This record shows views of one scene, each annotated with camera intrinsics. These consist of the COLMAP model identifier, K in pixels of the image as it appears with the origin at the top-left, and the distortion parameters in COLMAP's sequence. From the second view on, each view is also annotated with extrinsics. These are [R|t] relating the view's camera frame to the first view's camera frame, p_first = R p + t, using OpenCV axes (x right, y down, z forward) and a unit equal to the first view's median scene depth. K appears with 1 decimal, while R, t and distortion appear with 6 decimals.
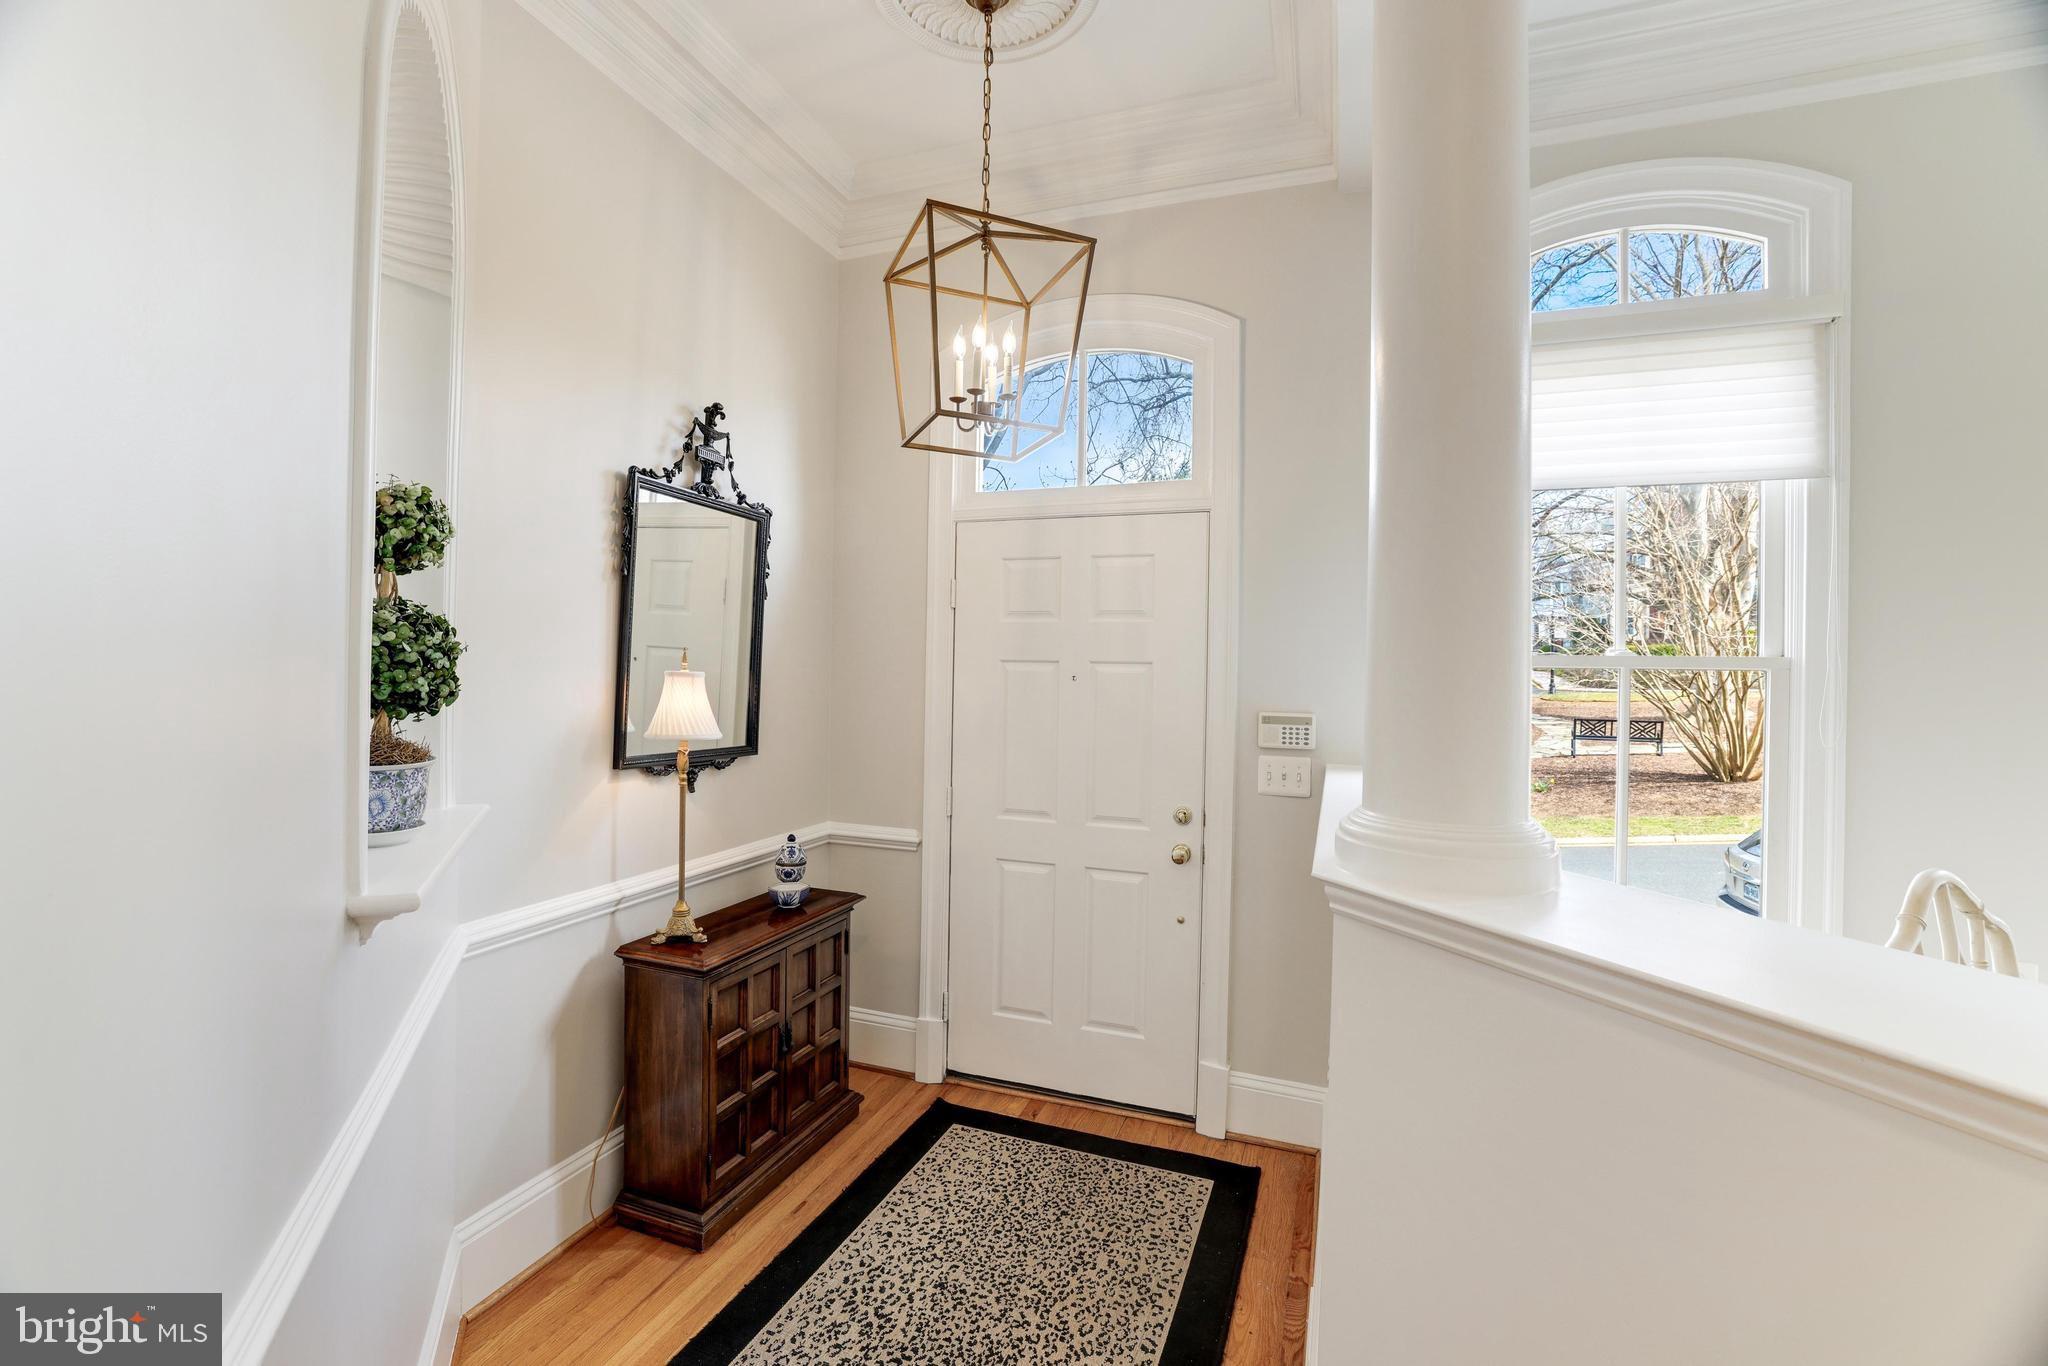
lens RADIAL K [[895.9, 0, 1016.4], [0, 895.9, 672.5], [0, 0, 1]] dist [-0.029515, 0.005580]
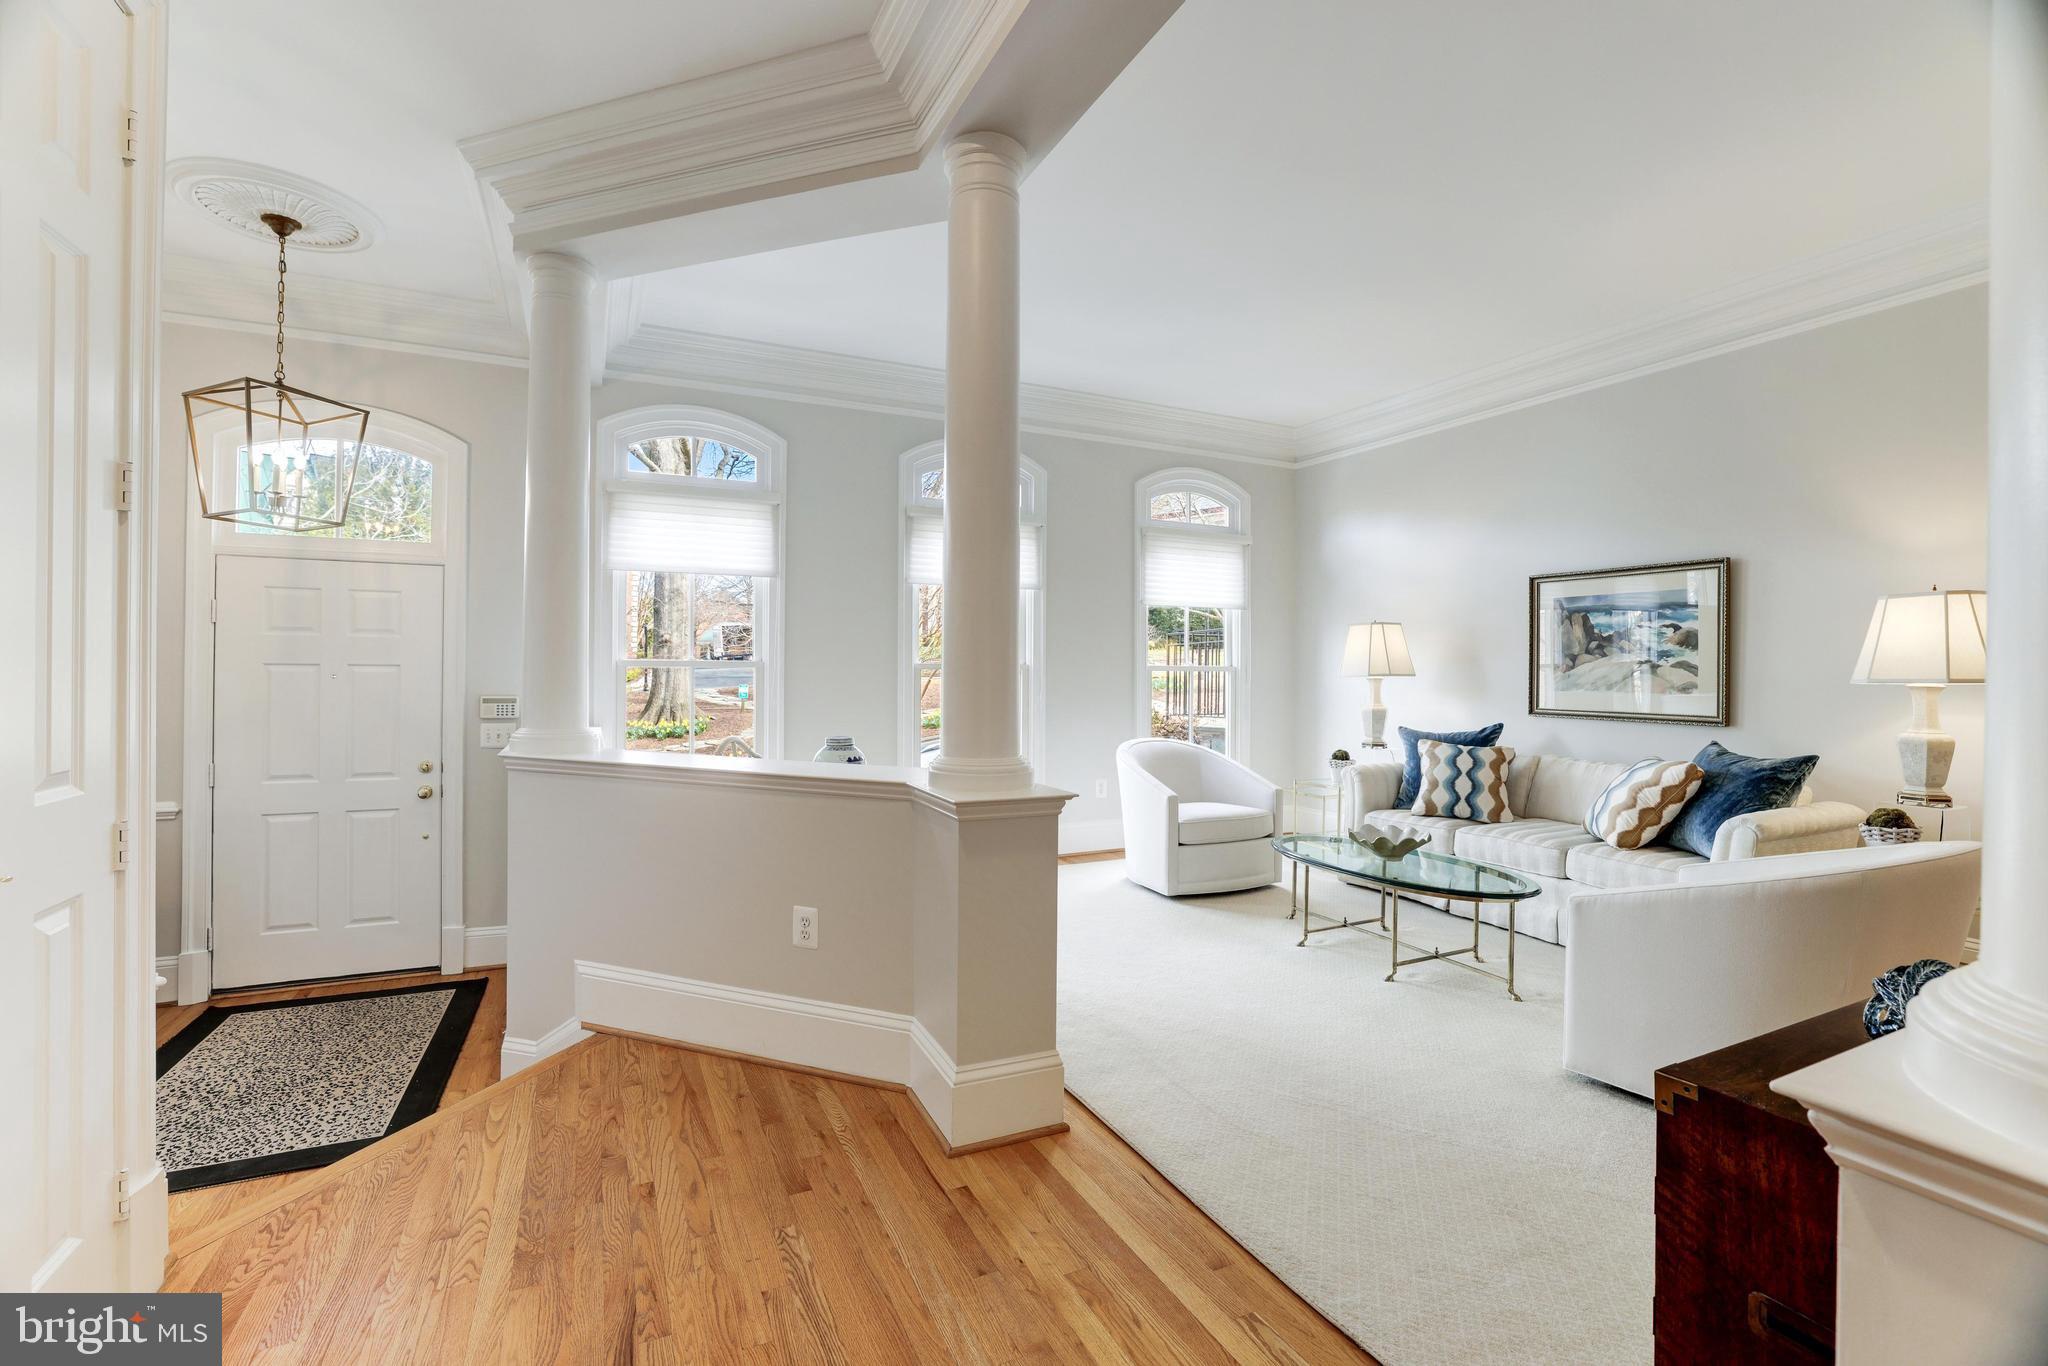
lens RADIAL K [[895.9, 0, 1017.4], [0, 895.9, 673.2], [0, 0, 1]] dist [-0.029515, 0.005580]
pose [[0.696541, -0.008768, 0.717463, -0.189212], [0.011465, 0.999934, 0.001090, 0.013171], [-0.717425, 0.007466, 0.696596, -0.759736]]
